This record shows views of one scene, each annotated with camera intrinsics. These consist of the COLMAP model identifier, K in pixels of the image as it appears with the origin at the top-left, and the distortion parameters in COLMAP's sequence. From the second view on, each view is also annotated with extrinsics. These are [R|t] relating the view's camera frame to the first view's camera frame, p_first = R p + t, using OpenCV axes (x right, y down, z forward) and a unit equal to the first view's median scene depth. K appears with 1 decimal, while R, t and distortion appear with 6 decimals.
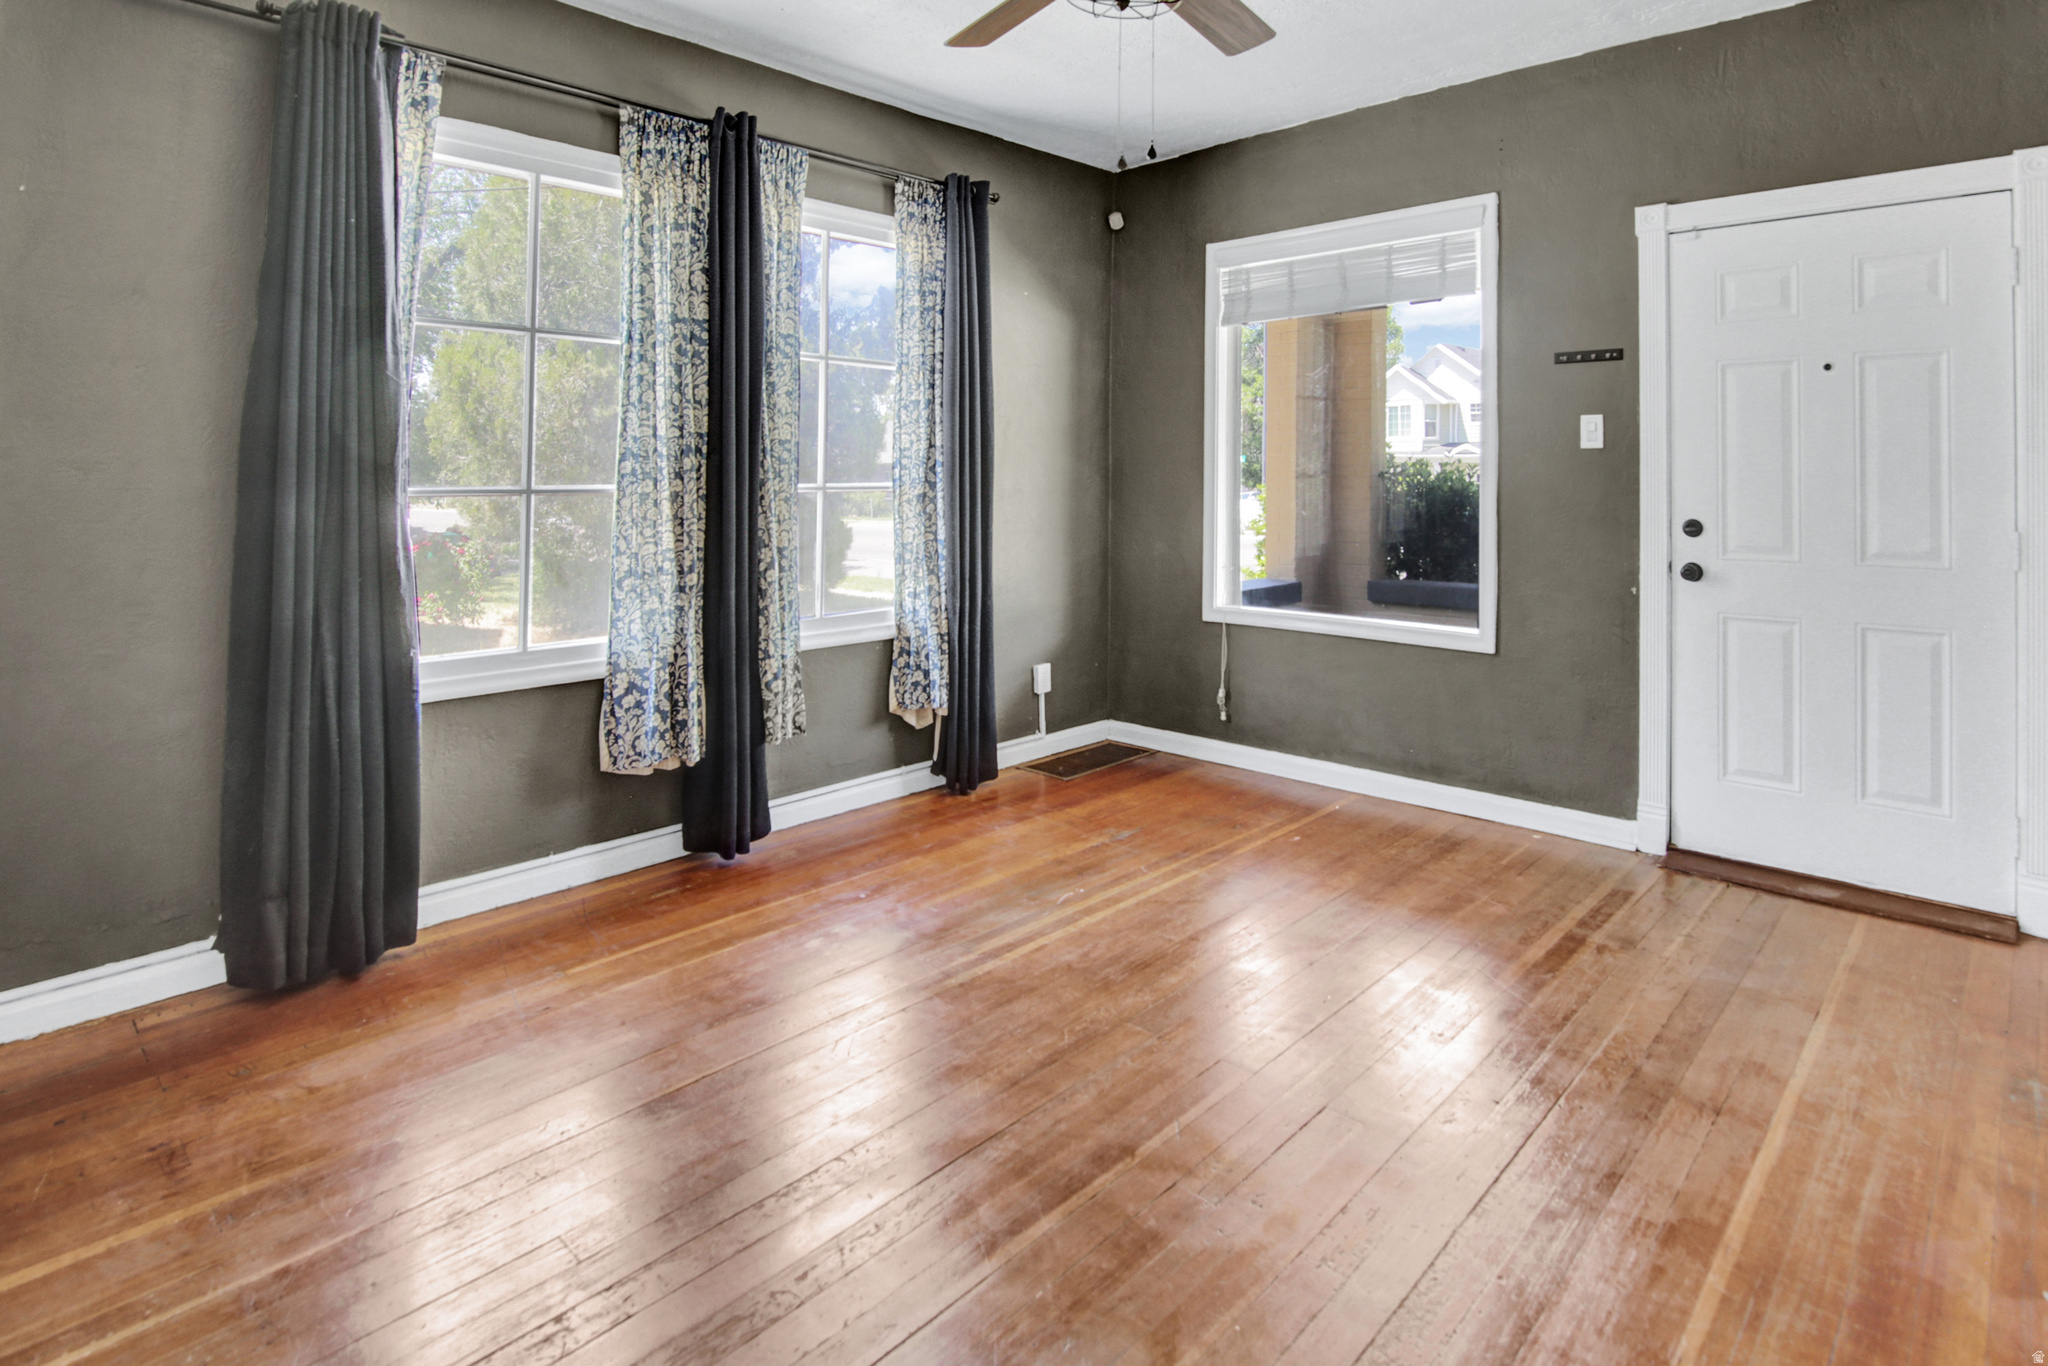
lens RADIAL K [[1070.5, 0, 998.0], [0, 1070.5, 626.8], [0, 0, 1]] dist [-0.008979, -0.002089]
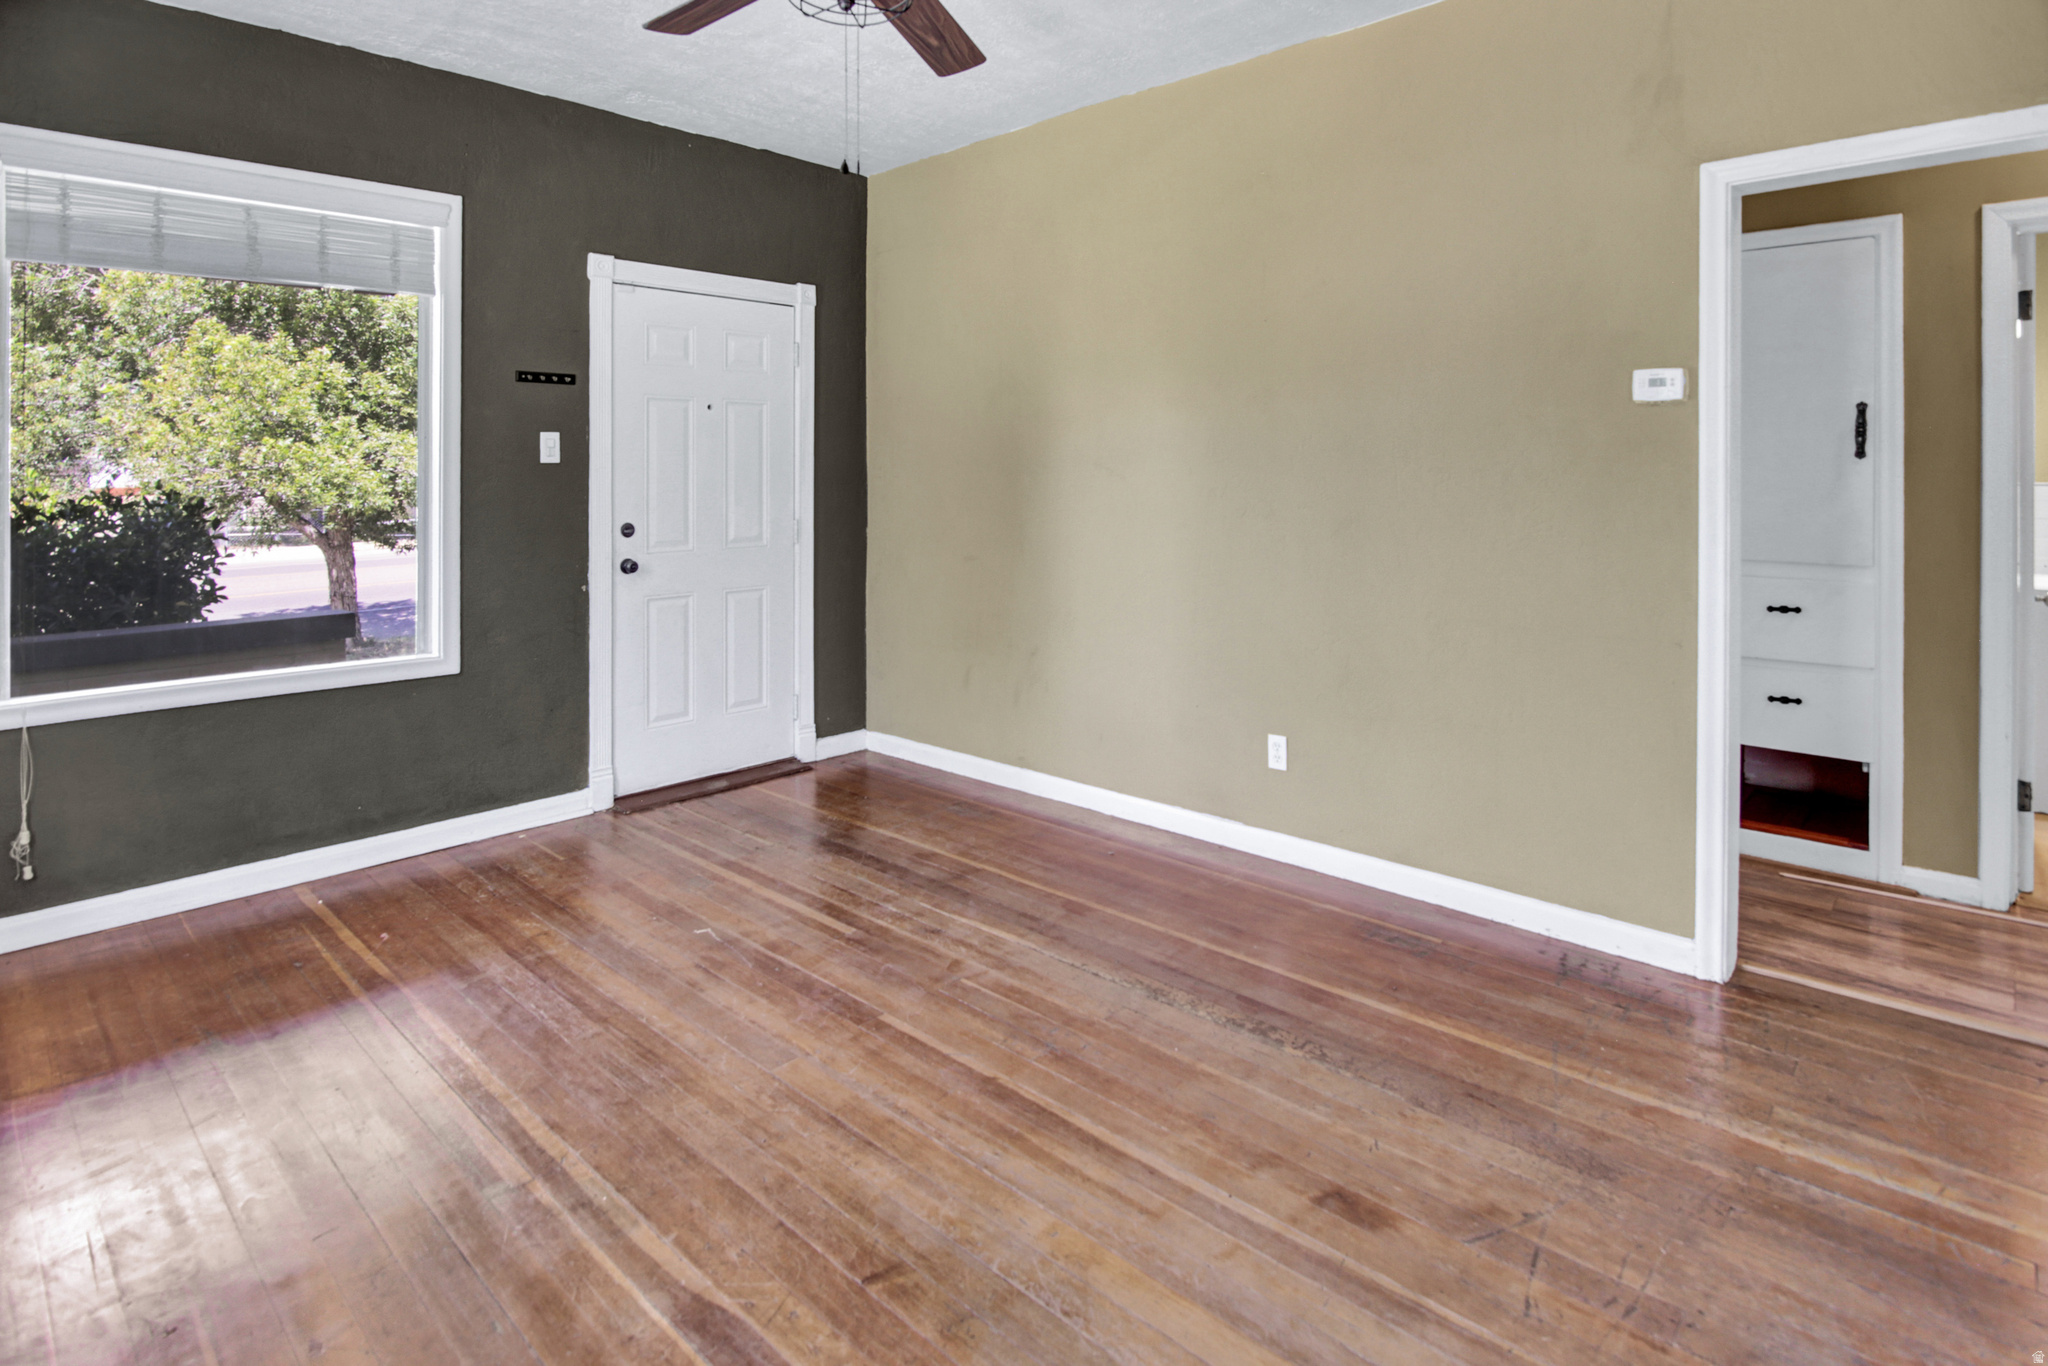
lens RADIAL K [[1070.5, 0, 1021.5], [0, 1070.5, 681.5], [0, 0, 1]] dist [-0.008979, -0.002089]
pose [[-0.025399, -0.183336, 0.982722, -0.611183], [0.147618, 0.971575, 0.185072, -0.086617], [-0.988718, 0.149768, 0.002386, 0.592420]]
